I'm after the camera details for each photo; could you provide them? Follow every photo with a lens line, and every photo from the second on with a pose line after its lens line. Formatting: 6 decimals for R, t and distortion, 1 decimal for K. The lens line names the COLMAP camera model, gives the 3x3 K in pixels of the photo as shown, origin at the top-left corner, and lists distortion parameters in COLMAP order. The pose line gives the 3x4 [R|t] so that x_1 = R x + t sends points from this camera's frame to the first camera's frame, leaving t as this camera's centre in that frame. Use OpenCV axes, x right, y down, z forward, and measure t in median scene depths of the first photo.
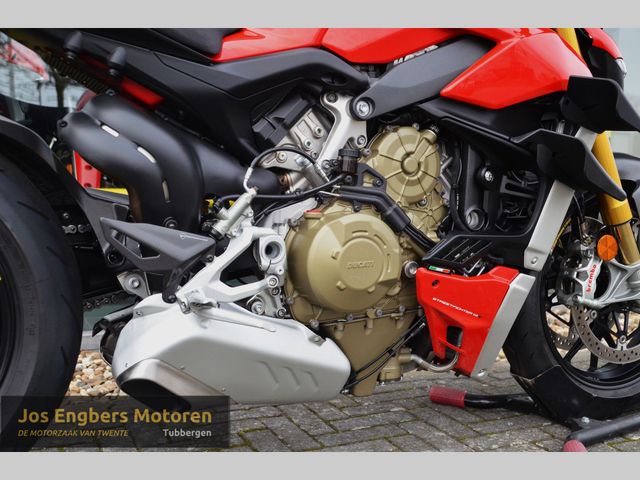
lens RADIAL K [[768.7, 0, 318.2], [0, 768.7, 263.6], [0, 0, 1]] dist [0.027126, 0.000000]
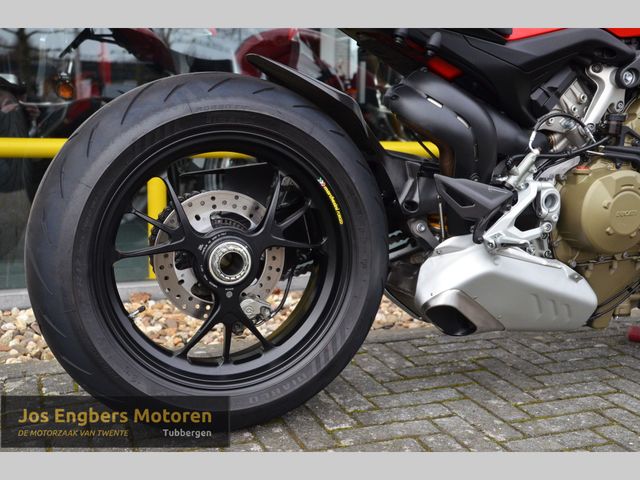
lens RADIAL K [[768.7, 0, 339.8], [0, 768.7, 265.6], [0, 0, 1]] dist [0.027126, 0.000000]
pose [[0.994586, 0.013929, -0.102976, -0.251620], [-0.007258, 0.997867, 0.064876, 0.007397], [0.103660, -0.063777, 0.992566, -0.217613]]
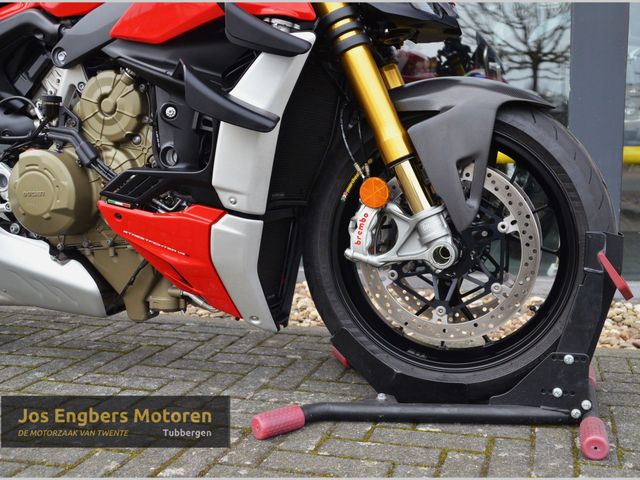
lens RADIAL K [[691.5, 0, 340.5], [0, 691.5, 229.8], [0, 0, 1]] dist [0.062650, 0.000000]
pose [[0.717997, 0.056326, -0.693764, 1.087892], [-0.056537, 0.998146, 0.022526, 0.005440], [0.693747, 0.023050, 0.719850, 0.548019]]
